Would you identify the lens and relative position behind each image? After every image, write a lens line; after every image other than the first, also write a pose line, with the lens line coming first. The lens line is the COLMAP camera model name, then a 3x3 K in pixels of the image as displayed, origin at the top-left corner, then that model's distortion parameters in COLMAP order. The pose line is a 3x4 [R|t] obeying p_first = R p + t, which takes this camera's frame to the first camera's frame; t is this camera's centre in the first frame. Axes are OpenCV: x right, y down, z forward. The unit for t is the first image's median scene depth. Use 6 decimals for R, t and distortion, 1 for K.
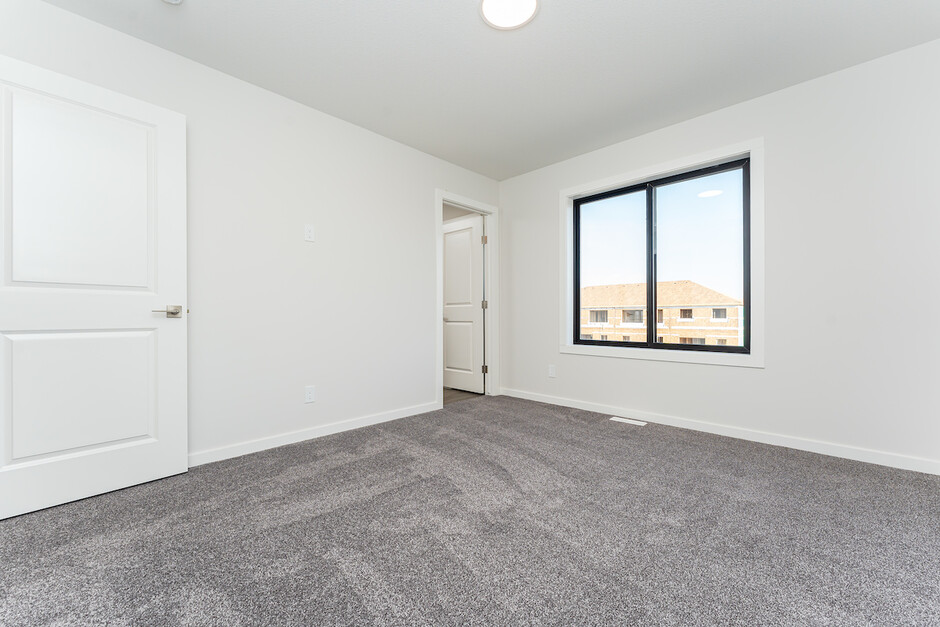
lens RADIAL K [[376.3, 0, 468.6], [0, 376.3, 321.1], [0, 0, 1]] dist [0.002682, -0.000637]
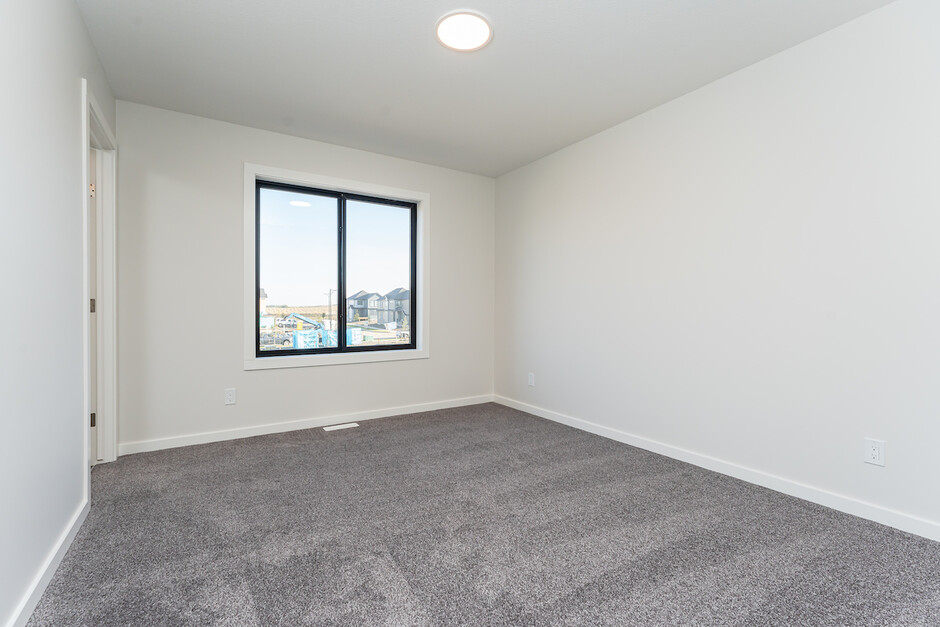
lens RADIAL K [[405.5, 0, 463.8], [0, 405.5, 316.7], [0, 0, 1]] dist [-0.001702, 0.000224]
pose [[0.246767, -0.005474, 0.969059, -0.524145], [0.014935, 0.999887, 0.001845, -0.023528], [-0.968960, 0.014018, 0.246821, 0.403446]]
